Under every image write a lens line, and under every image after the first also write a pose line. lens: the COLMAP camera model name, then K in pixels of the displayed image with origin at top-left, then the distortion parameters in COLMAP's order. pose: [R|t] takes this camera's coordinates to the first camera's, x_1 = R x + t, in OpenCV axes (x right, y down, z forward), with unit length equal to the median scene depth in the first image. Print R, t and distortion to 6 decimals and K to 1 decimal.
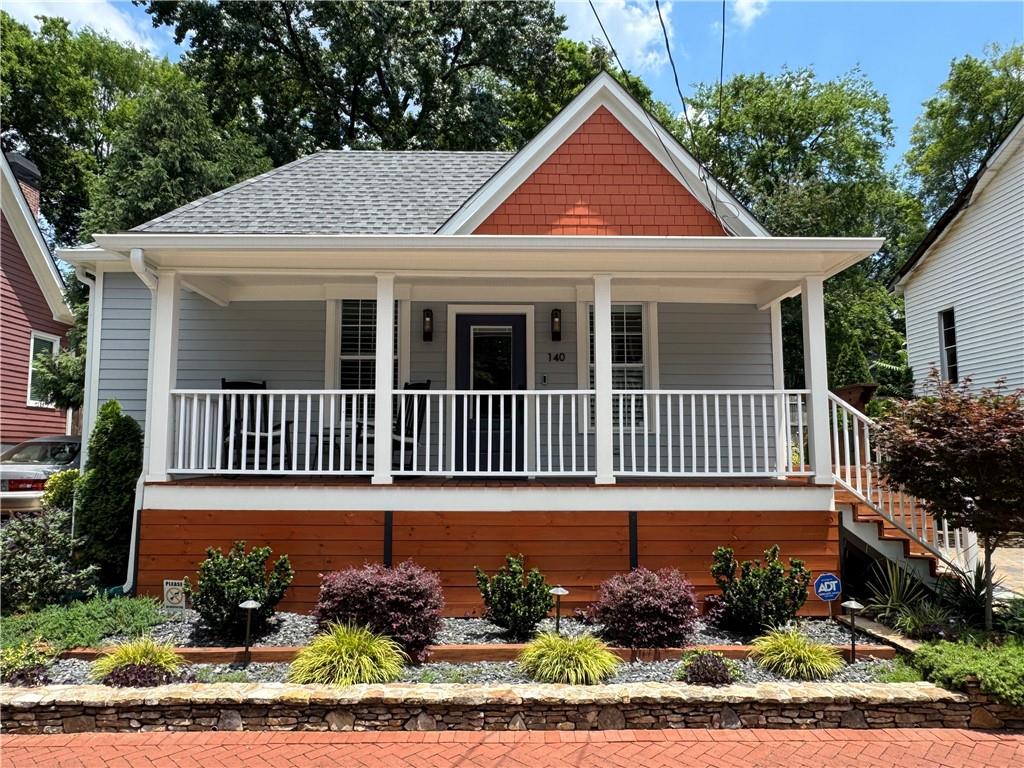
lens RADIAL K [[684.0, 0, 510.6], [0, 684.0, 385.2], [0, 0, 1]] dist [-0.000777, 0.003483]
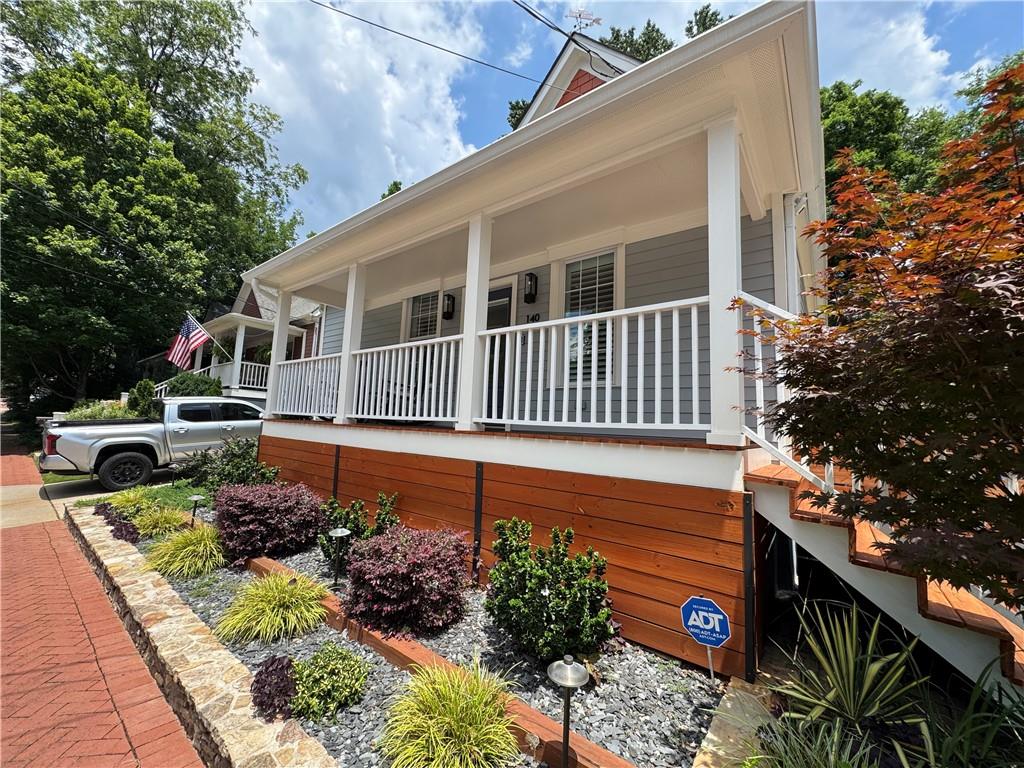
lens RADIAL K [[408.7, 0, 506.9], [0, 408.7, 382.0], [0, 0, 1]] dist [-0.001573, -0.000174]
pose [[0.773174, -0.037311, -0.633095, 0.541269], [0.024284, 0.999278, -0.029234, 0.096104], [0.633729, 0.007229, 0.773521, 0.604799]]
